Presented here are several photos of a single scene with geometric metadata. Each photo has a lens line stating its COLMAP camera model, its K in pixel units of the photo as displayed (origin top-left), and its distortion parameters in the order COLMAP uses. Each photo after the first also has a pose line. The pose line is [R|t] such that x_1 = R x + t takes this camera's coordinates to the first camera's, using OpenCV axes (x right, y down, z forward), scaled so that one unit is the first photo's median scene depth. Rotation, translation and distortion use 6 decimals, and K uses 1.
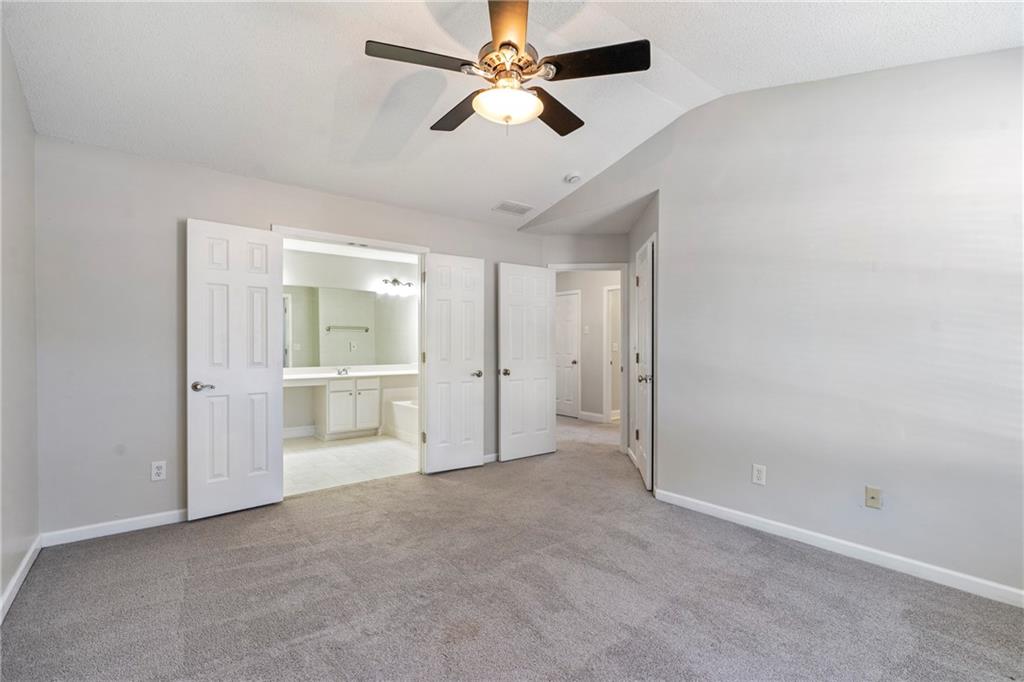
lens RADIAL K [[464.2, 0, 513.5], [0, 464.2, 346.5], [0, 0, 1]] dist [-0.003766, 0.000302]
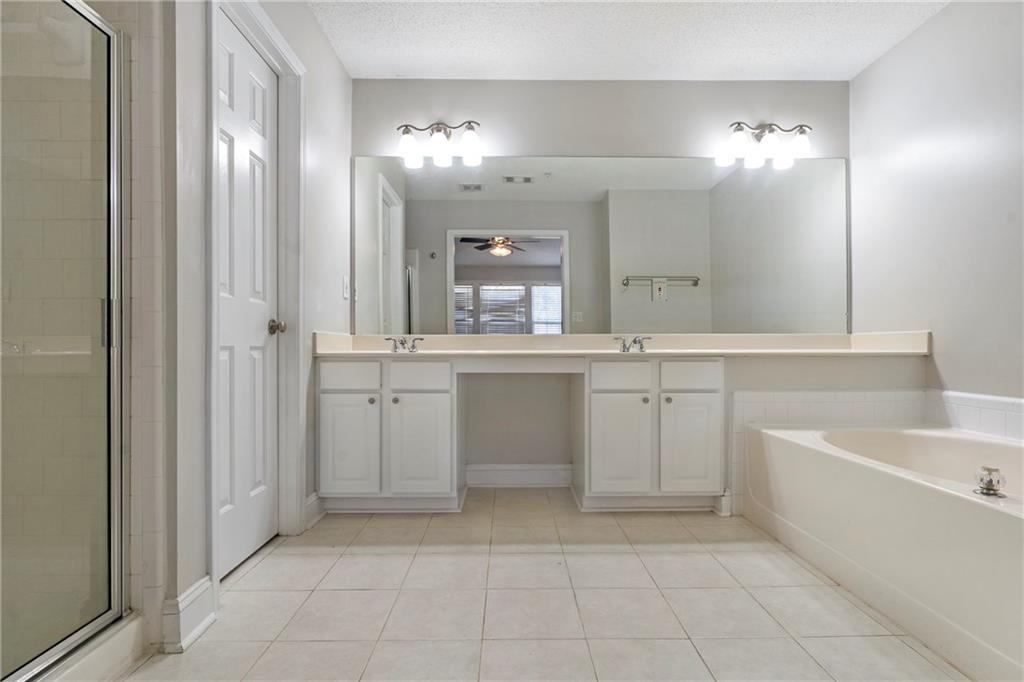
lens RADIAL K [[504.1, 0, 513.6], [0, 504.1, 345.4], [0, 0, 1]] dist [-0.002461, -0.000383]
pose [[0.787717, -0.001164, -0.616036, -0.174108], [-0.000167, 0.999998, -0.002104, 0.056308], [0.616037, 0.001761, 0.787715, 0.583280]]
